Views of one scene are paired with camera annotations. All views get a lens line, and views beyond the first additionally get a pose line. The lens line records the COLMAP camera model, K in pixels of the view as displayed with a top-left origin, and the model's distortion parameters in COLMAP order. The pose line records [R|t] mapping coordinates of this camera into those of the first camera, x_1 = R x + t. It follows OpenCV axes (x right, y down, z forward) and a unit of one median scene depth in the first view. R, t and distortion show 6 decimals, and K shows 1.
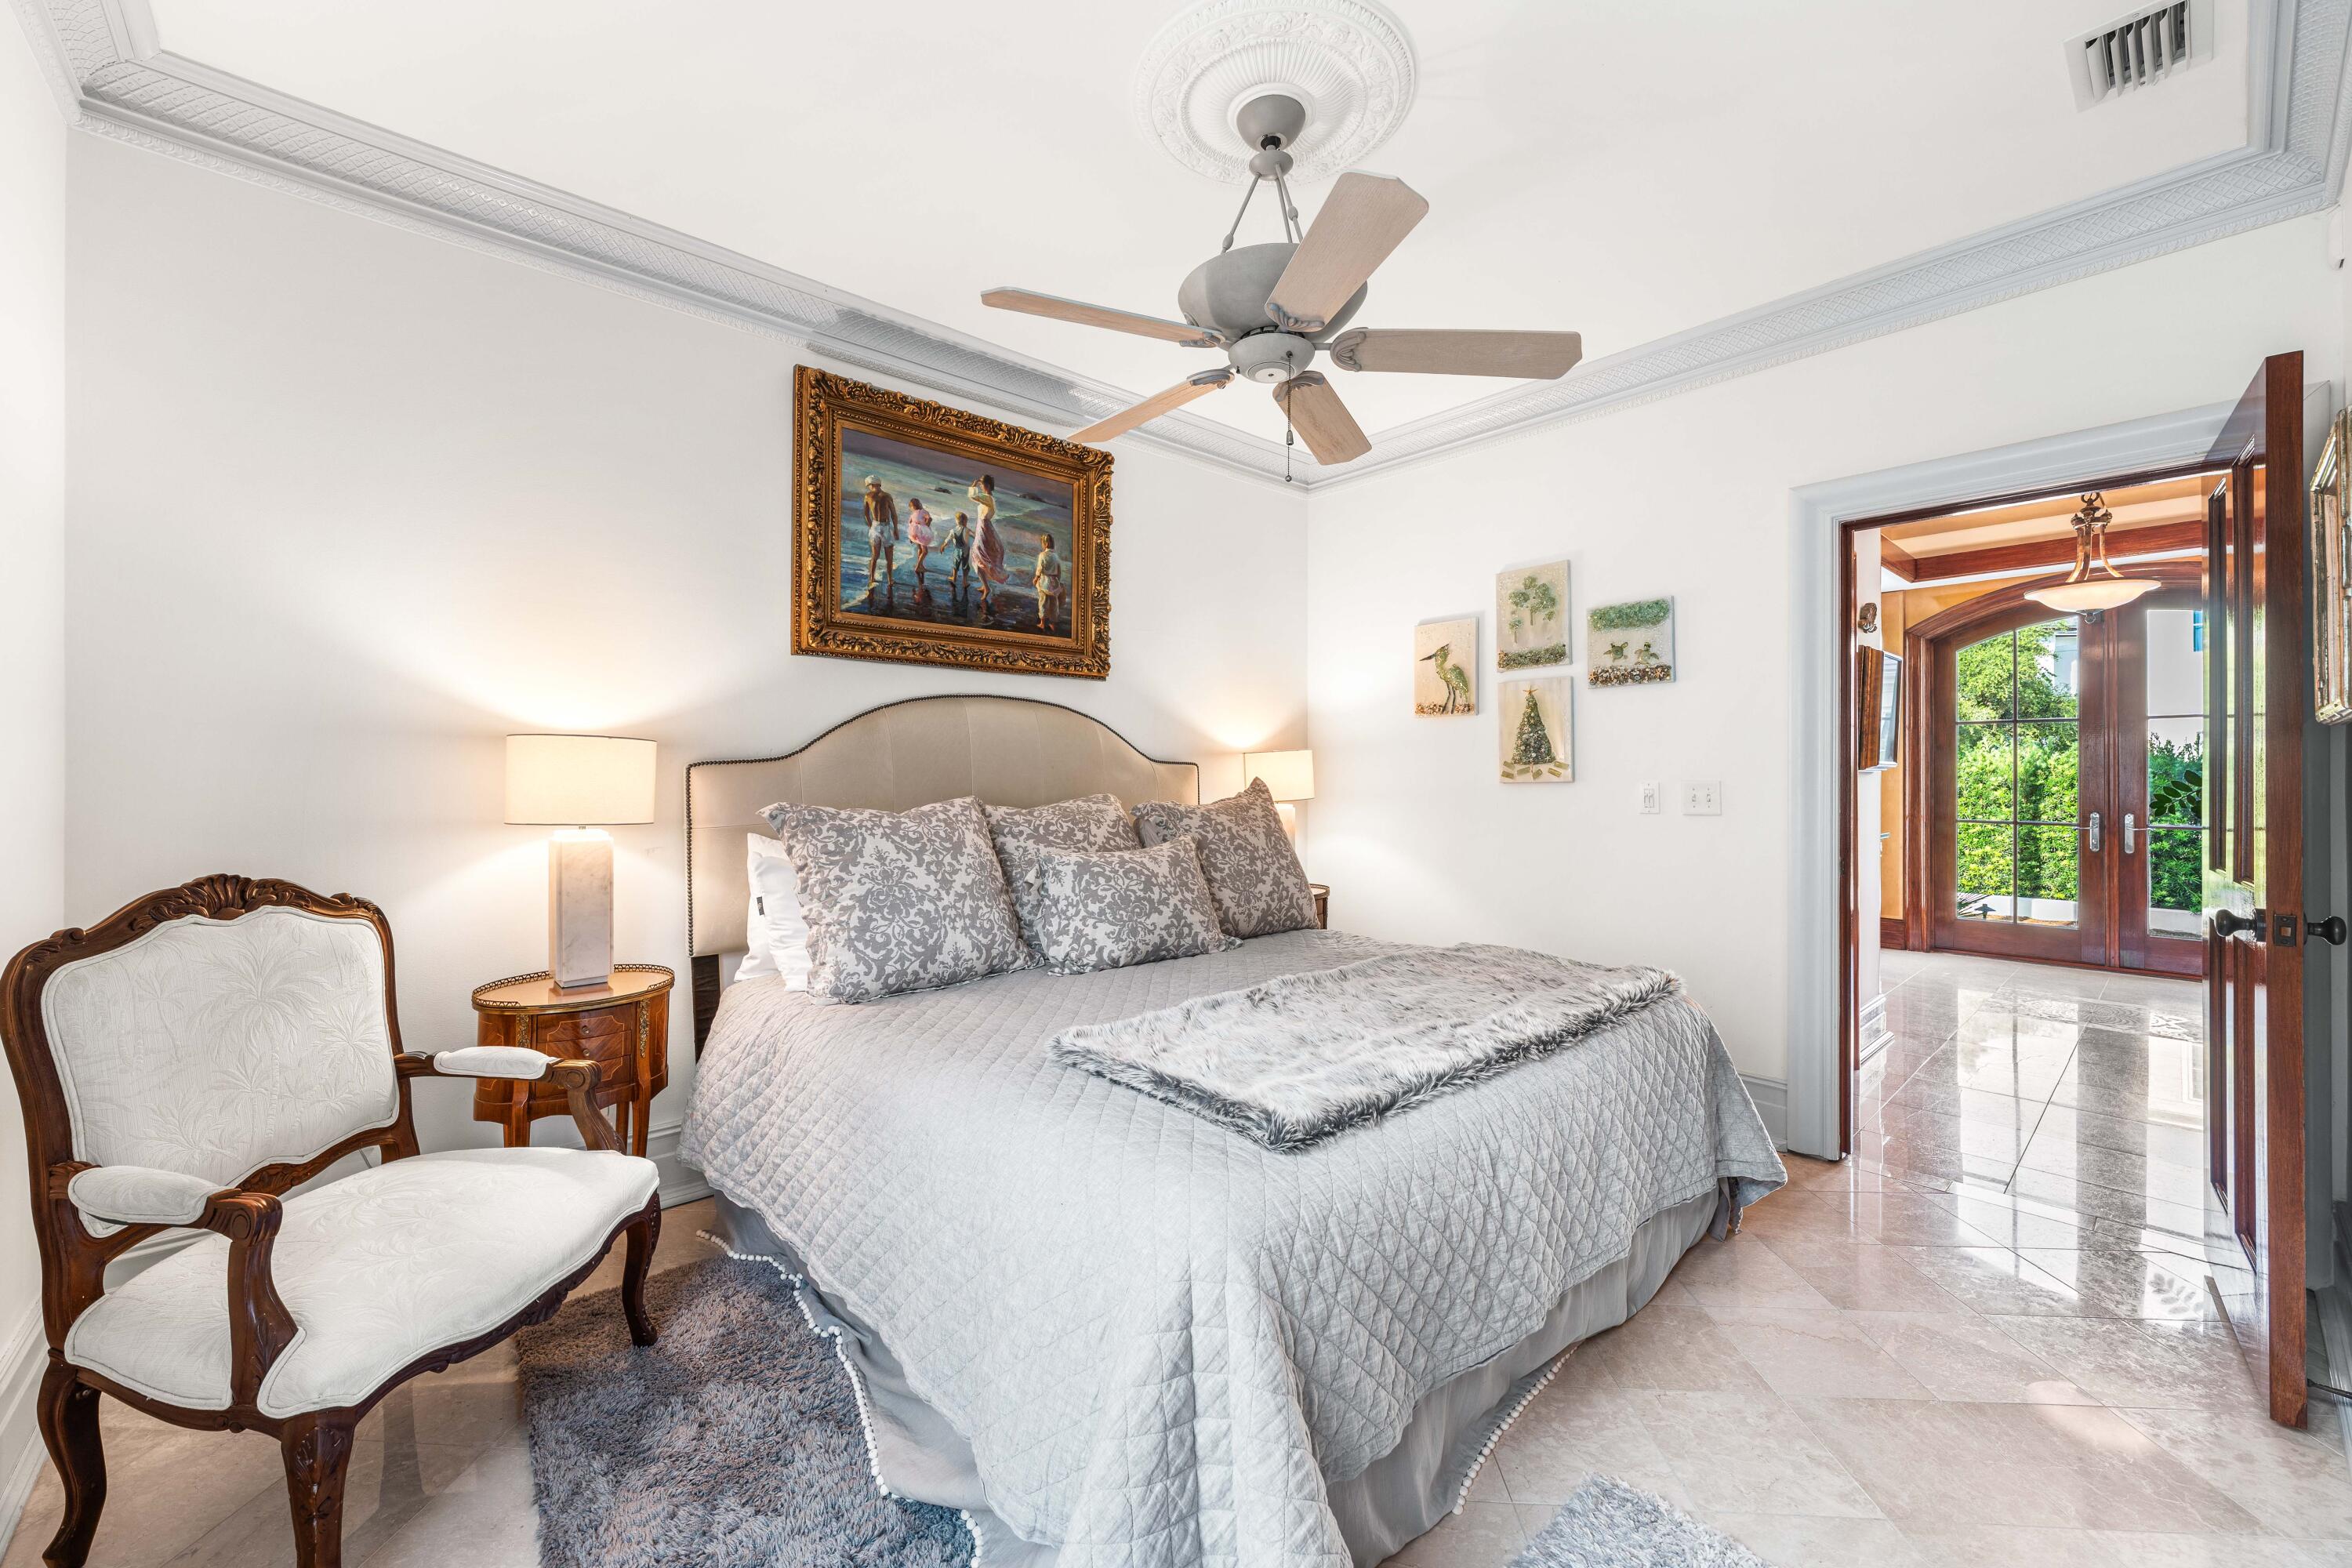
lens RADIAL K [[918.9, 0, 1161.9], [0, 918.9, 774.5], [0, 0, 1]] dist [-0.003419, -0.000143]
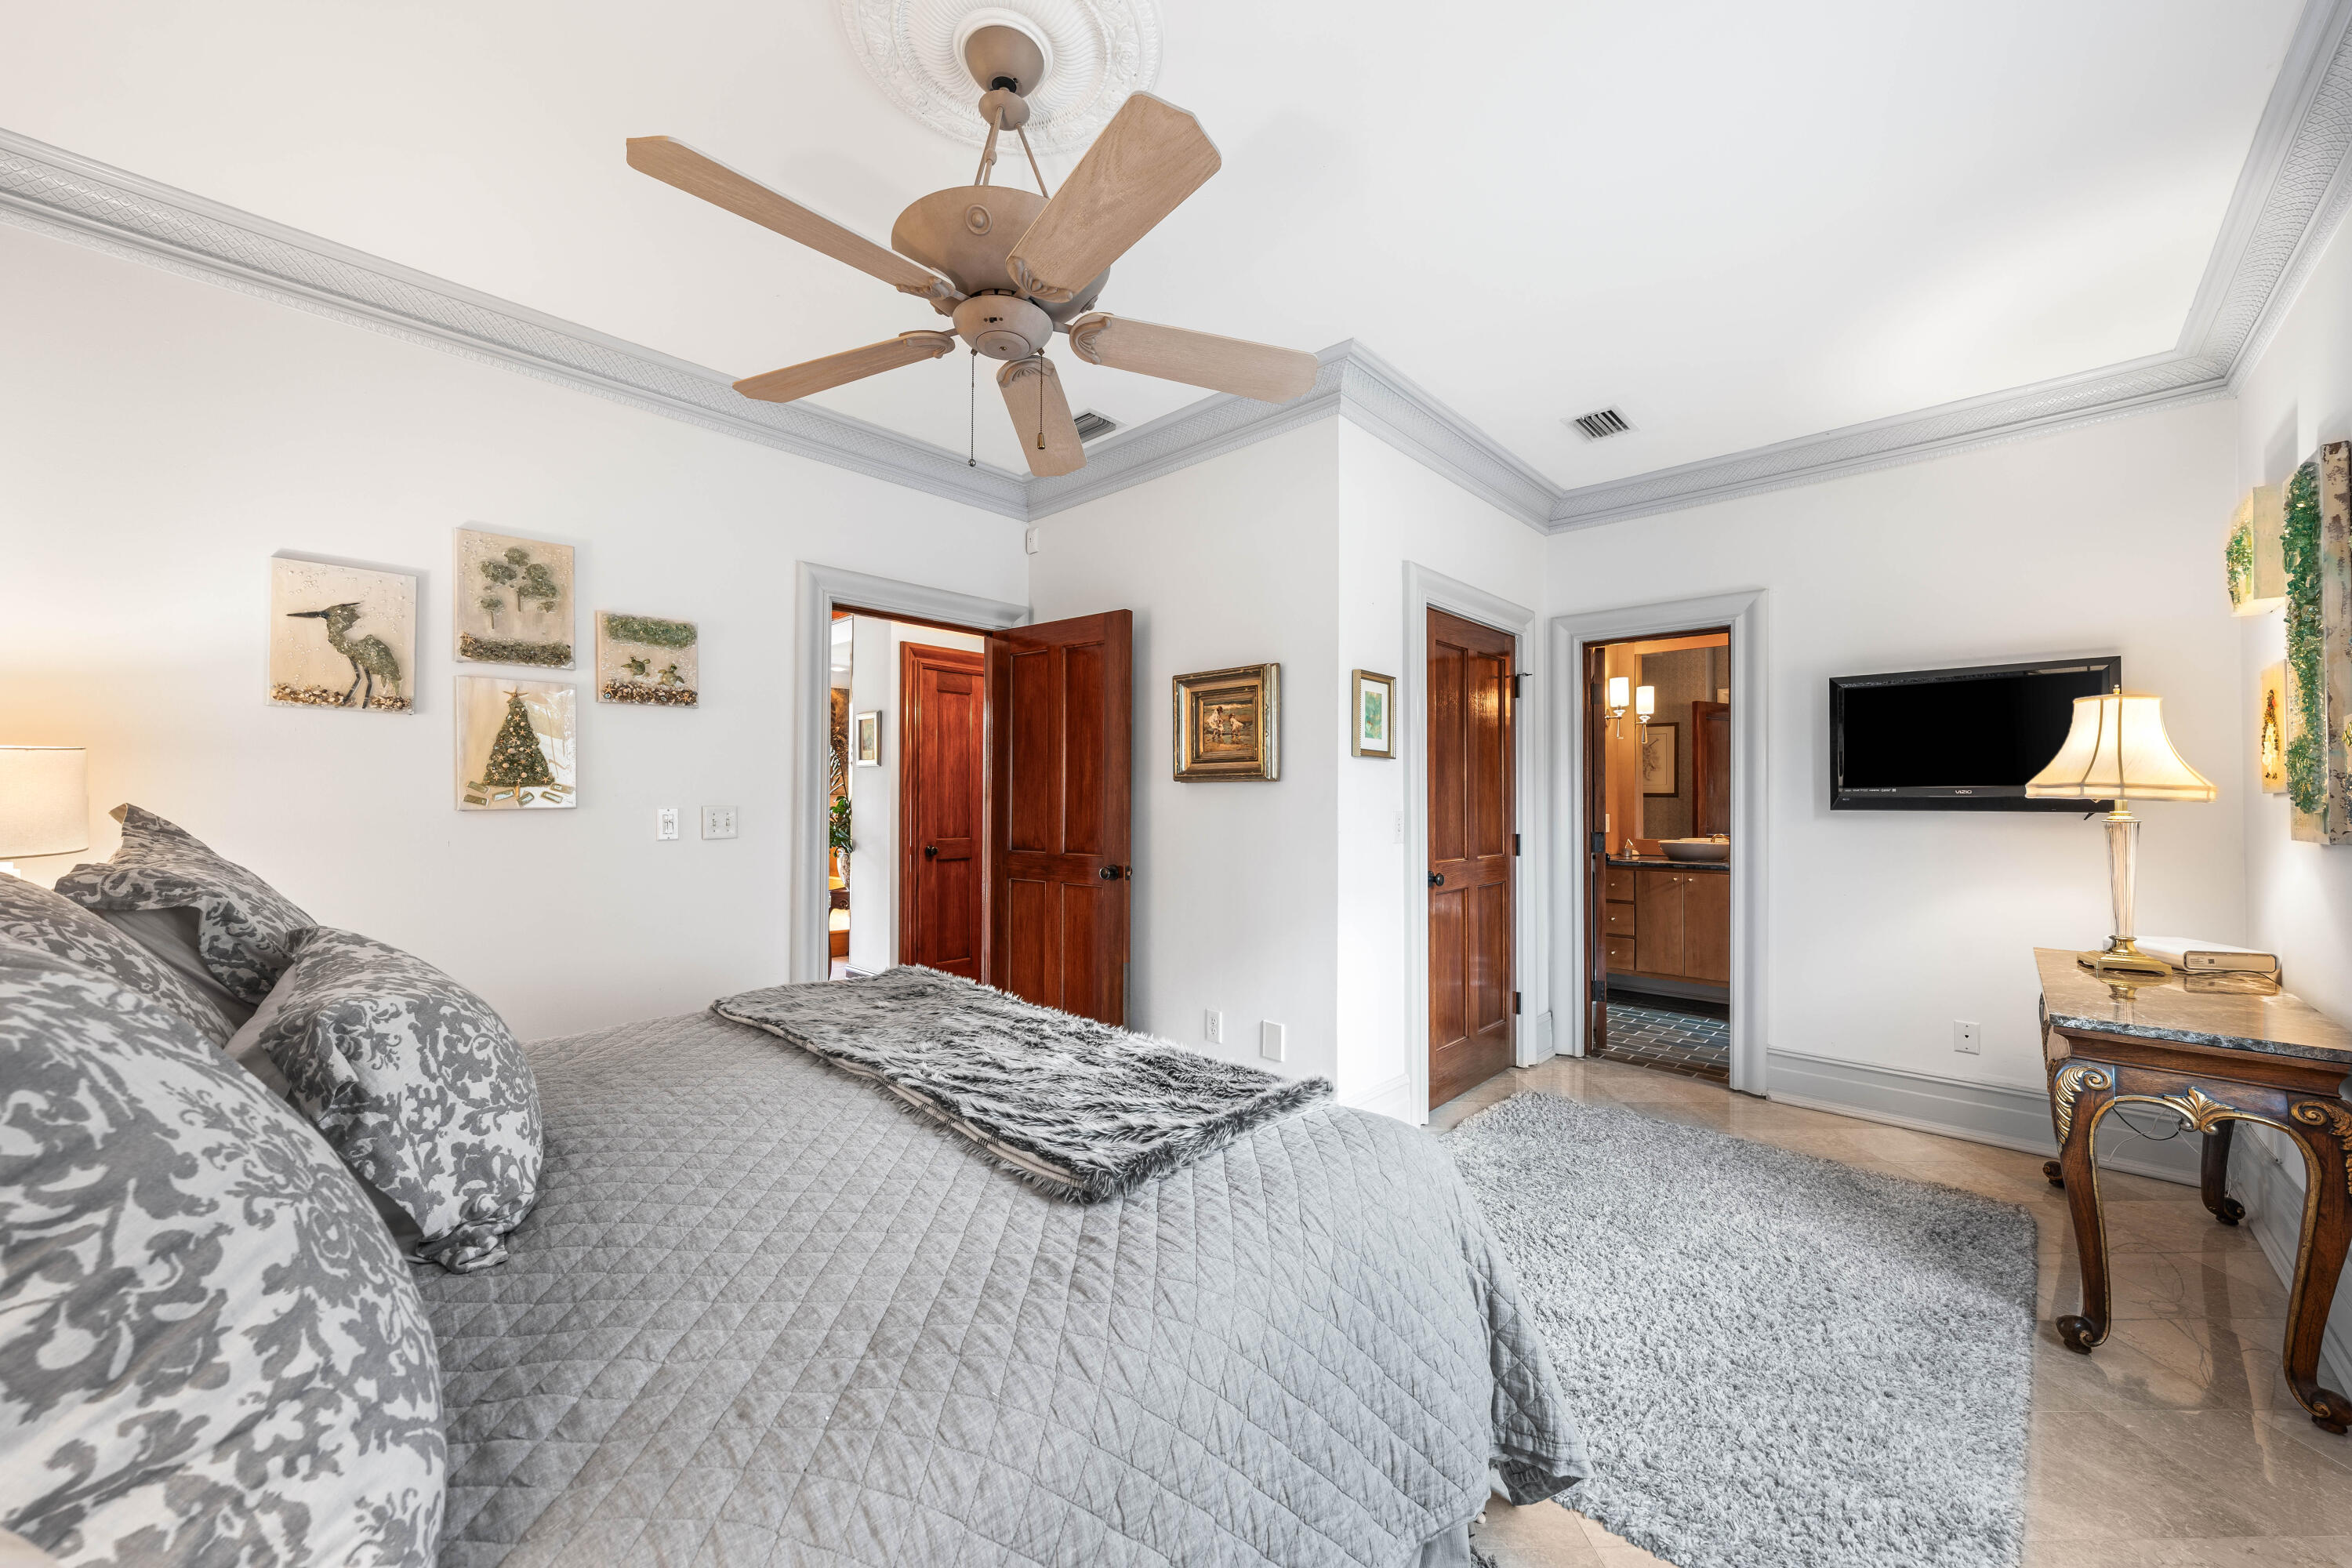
lens RADIAL K [[885.7, 0, 1160.7], [0, 885.7, 796.1], [0, 0, 1]] dist [-0.000054, 0.000020]
pose [[-0.092839, 0.003891, 0.995674, -0.546963], [-0.004850, 0.999979, -0.004360, -0.003145], [-0.995669, -0.005234, -0.092818, 0.693038]]
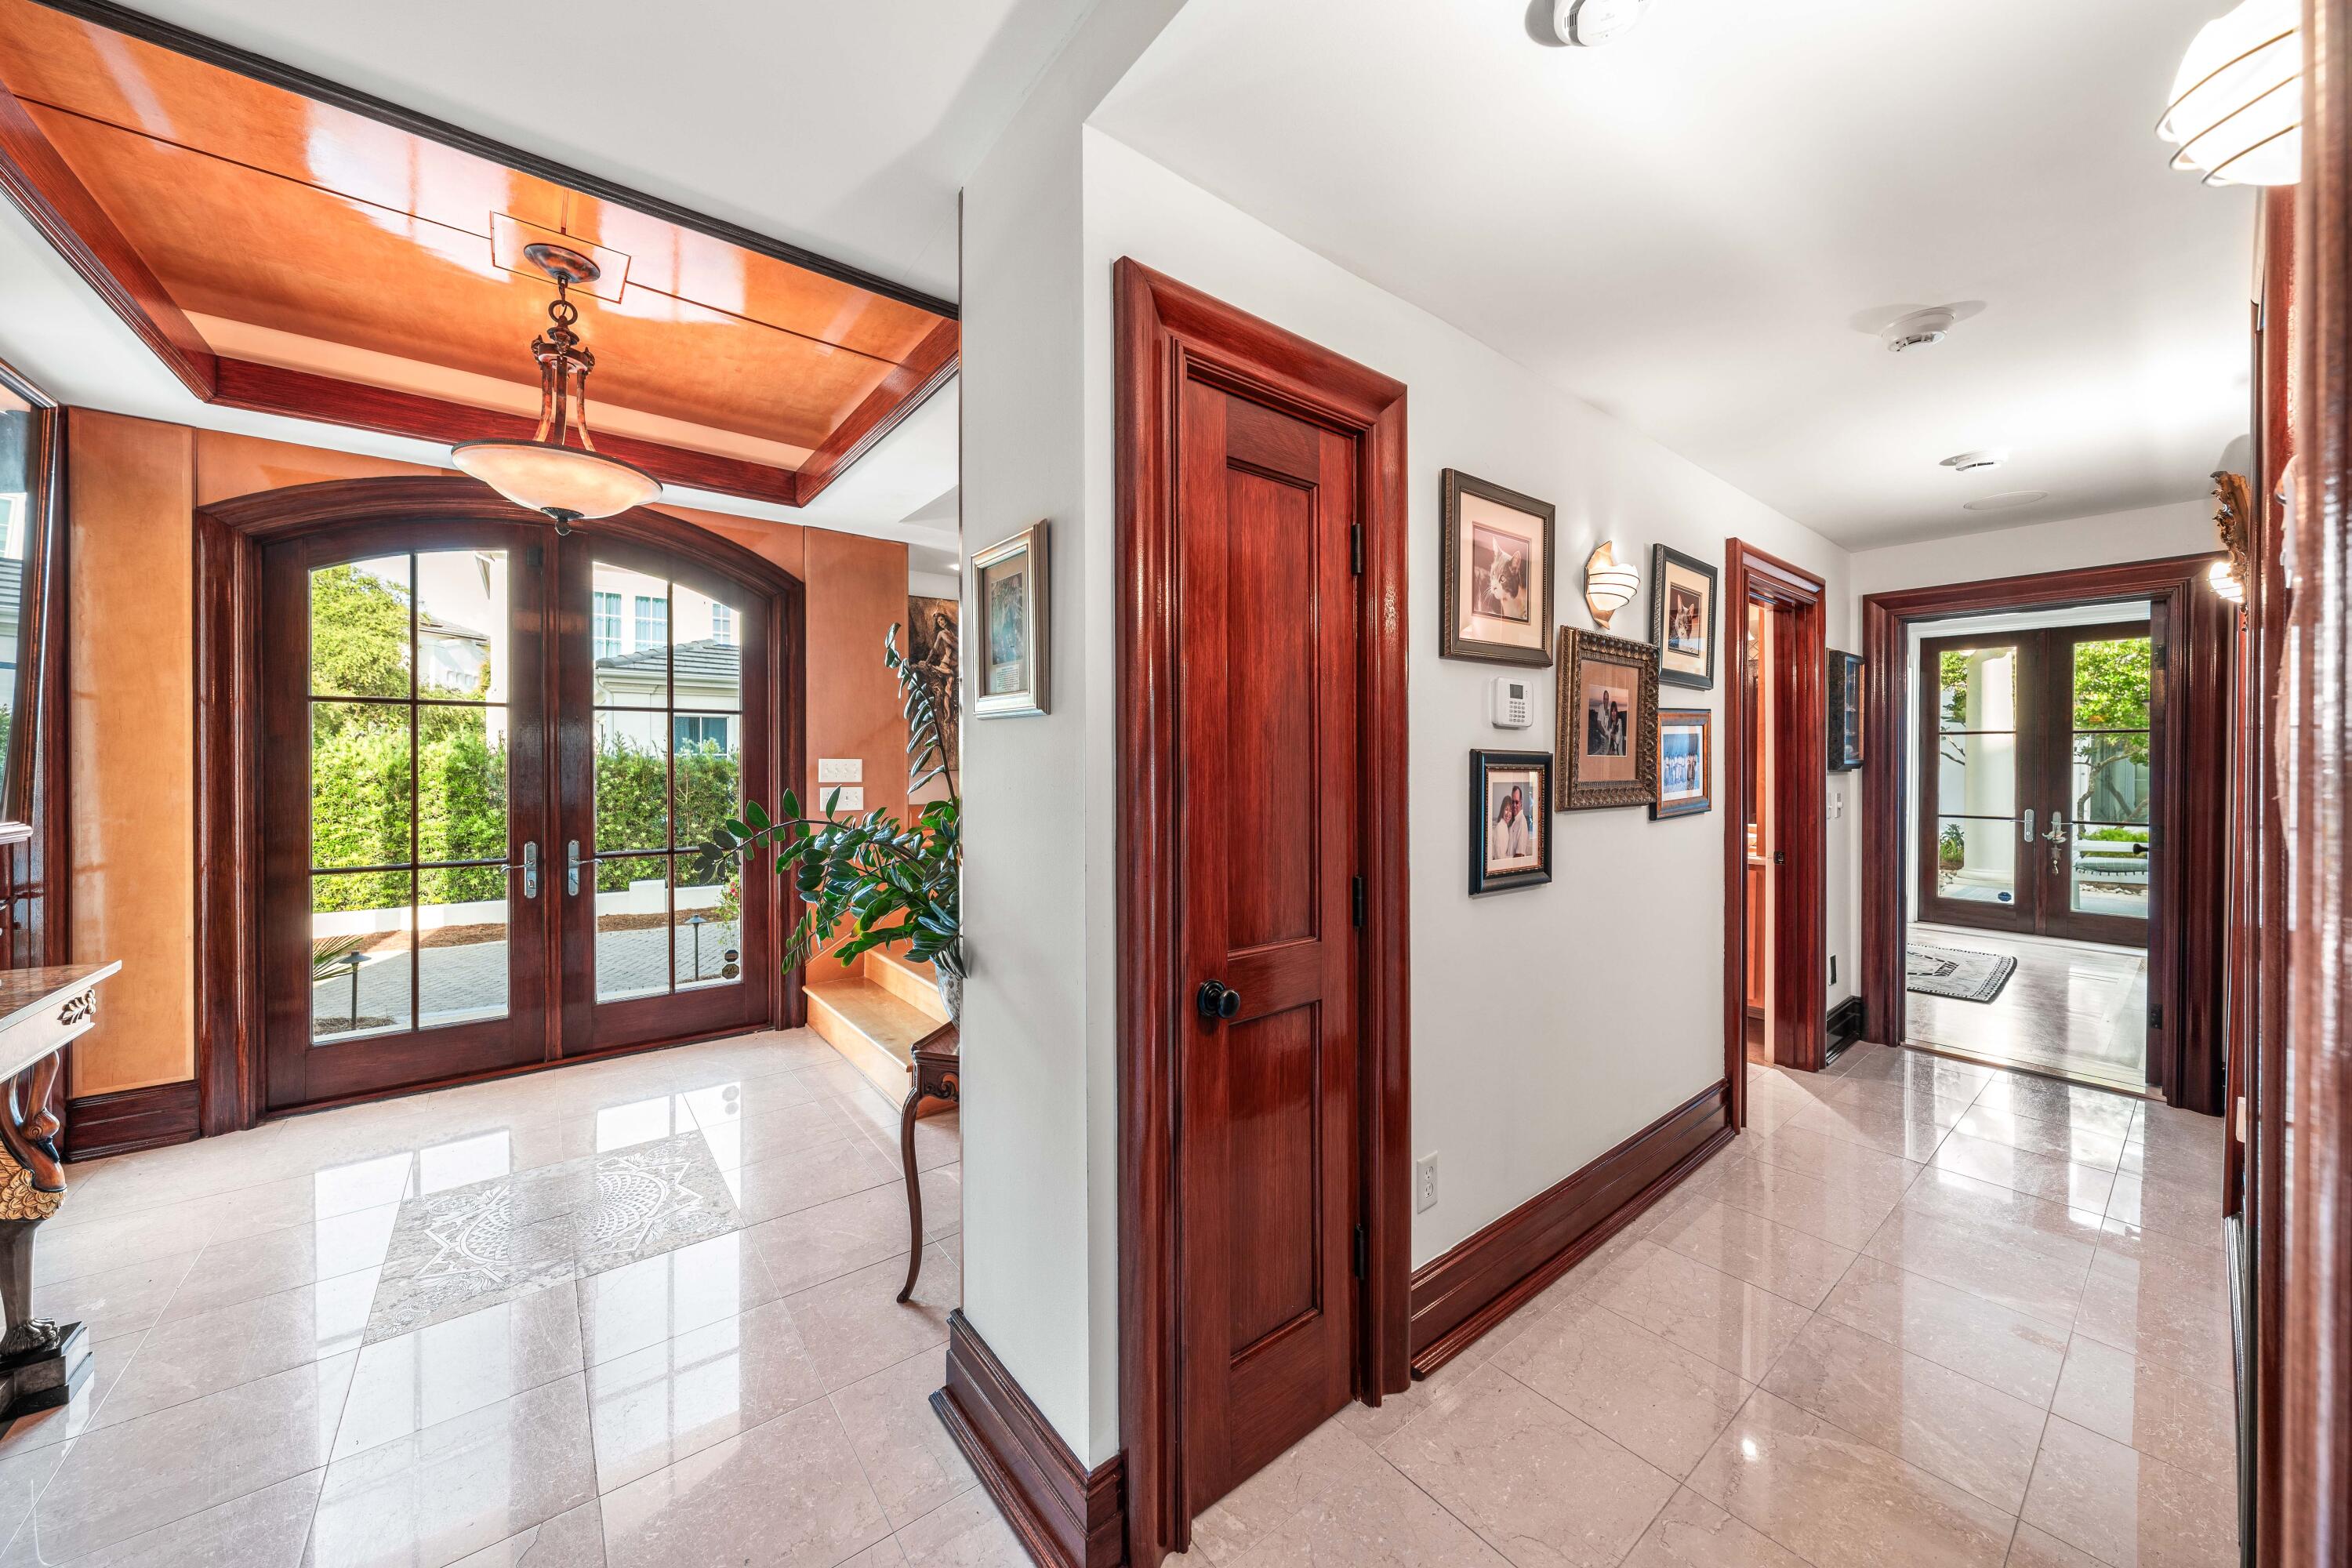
lens RADIAL K [[833.5, 0, 1183.4], [0, 833.5, 766.3], [0, 0, 1]] dist [-0.001022, -0.000049]
pose [[0.049568, -0.008657, 0.998733, 0.877356], [-0.001365, 0.999961, 0.008736, -0.044723], [-0.998770, -0.001796, 0.049554, 1.003788]]
